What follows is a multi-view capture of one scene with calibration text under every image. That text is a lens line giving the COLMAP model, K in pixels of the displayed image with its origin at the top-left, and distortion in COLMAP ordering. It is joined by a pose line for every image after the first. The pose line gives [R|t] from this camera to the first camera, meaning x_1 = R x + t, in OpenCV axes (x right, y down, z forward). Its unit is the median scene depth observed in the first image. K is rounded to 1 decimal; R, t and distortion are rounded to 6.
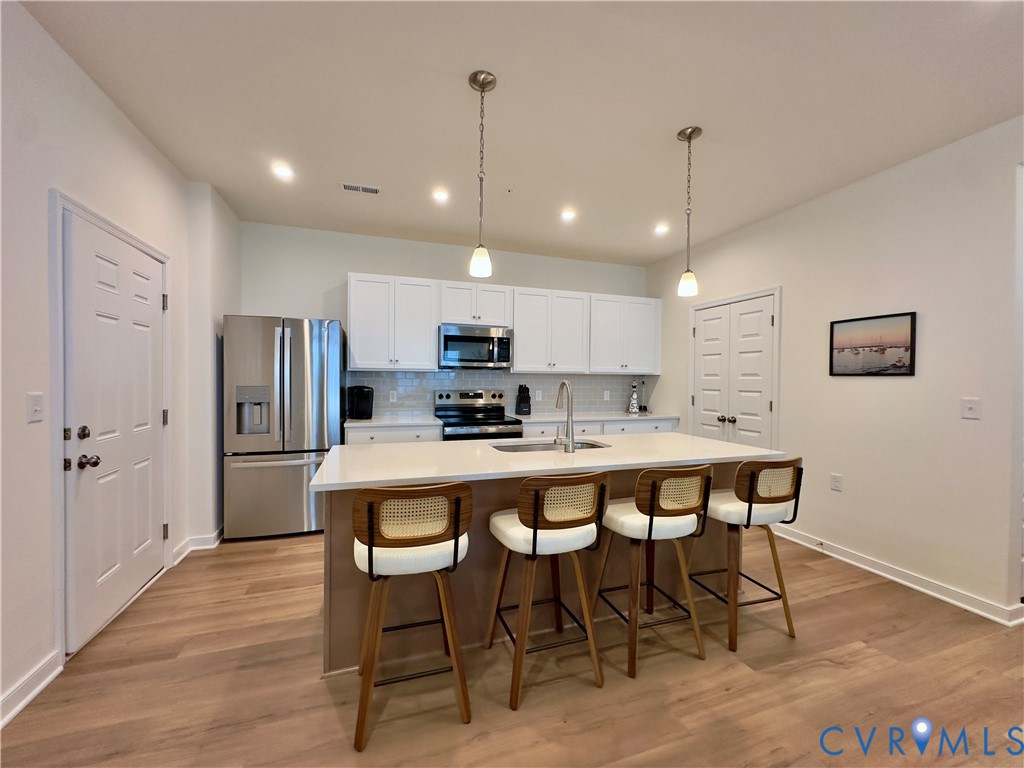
lens RADIAL K [[408.5, 0, 511.8], [0, 408.5, 382.6], [0, 0, 1]] dist [-0.001843, -0.000237]
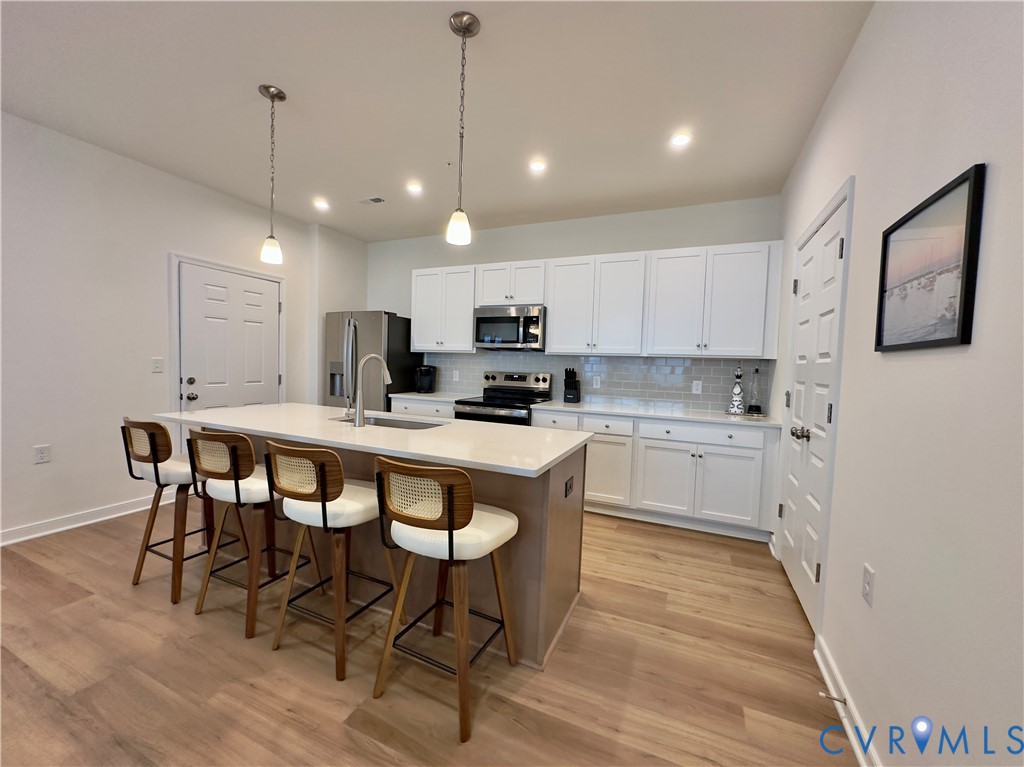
lens RADIAL K [[408.5, 0, 511.8], [0, 408.5, 382.1], [0, 0, 1]] dist [-0.001843, -0.000237]
pose [[0.732816, 0.043429, -0.679040, 0.610901], [-0.029868, 0.999052, 0.031663, 0.011728], [0.679771, -0.002921, 0.733419, 0.298823]]
